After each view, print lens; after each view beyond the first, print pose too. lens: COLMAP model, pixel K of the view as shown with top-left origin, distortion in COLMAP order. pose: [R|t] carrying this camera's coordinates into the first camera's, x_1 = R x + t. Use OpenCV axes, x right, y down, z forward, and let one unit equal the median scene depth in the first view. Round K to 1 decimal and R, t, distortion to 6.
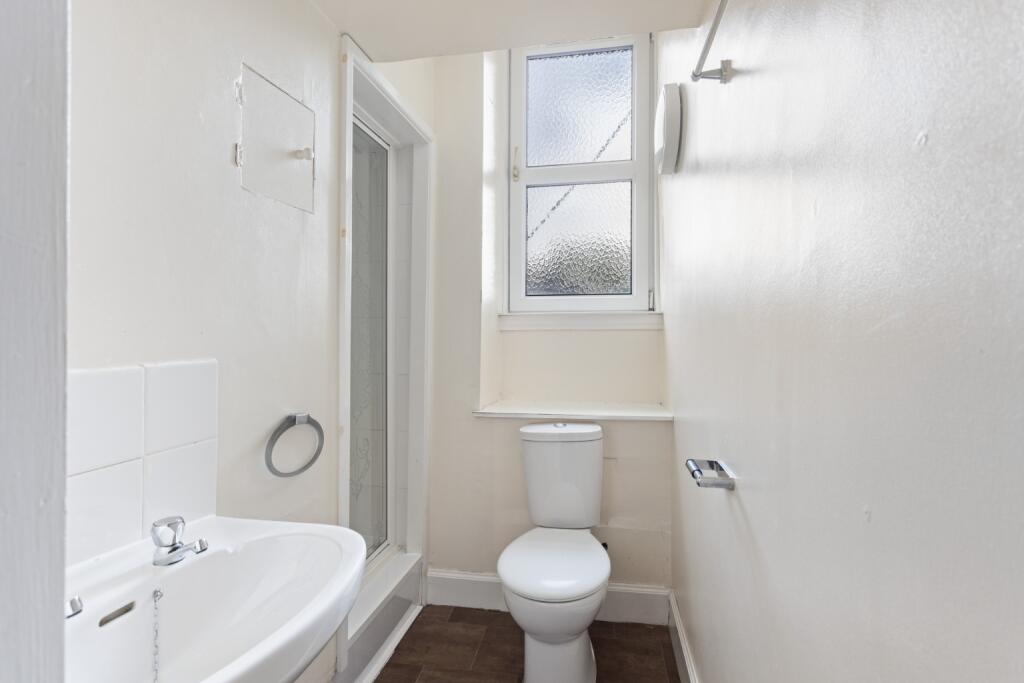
lens RADIAL K [[497.1, 0, 512.0], [0, 497.1, 341.5], [0, 0, 1]] dist [0.001000, -0.000324]
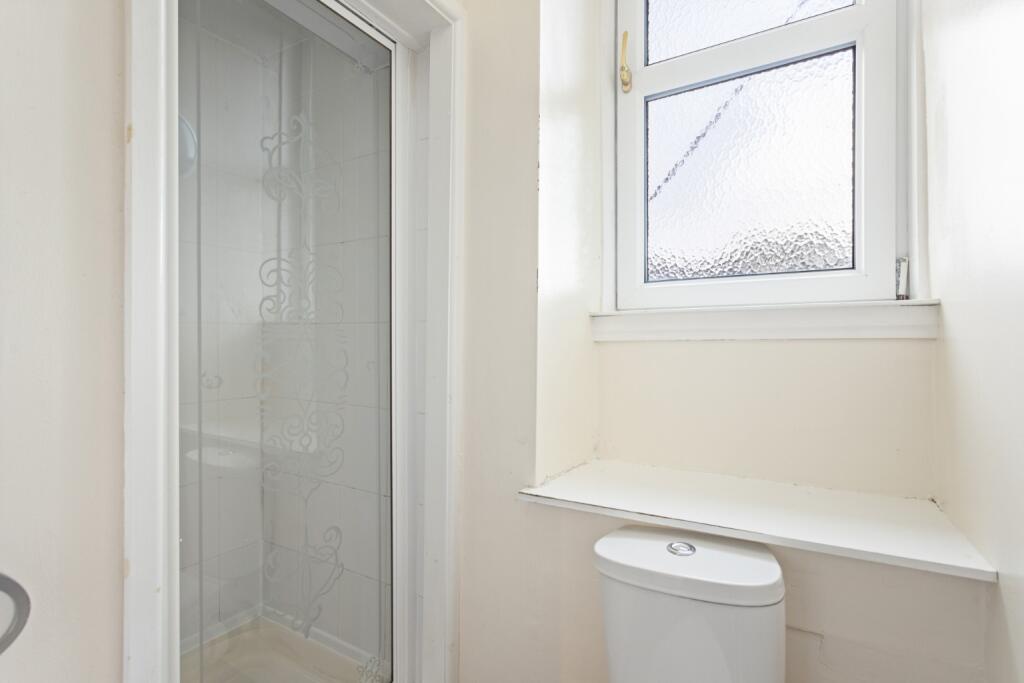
lens RADIAL K [[497.1, 0, 512.0], [0, 497.1, 341.5], [0, 0, 1]] dist [0.001000, -0.000324]
pose [[0.940471, -0.002661, -0.339863, 0.084980], [-0.001247, 0.999936, -0.011280, -0.015146], [0.339871, 0.011032, 0.940407, 0.411992]]
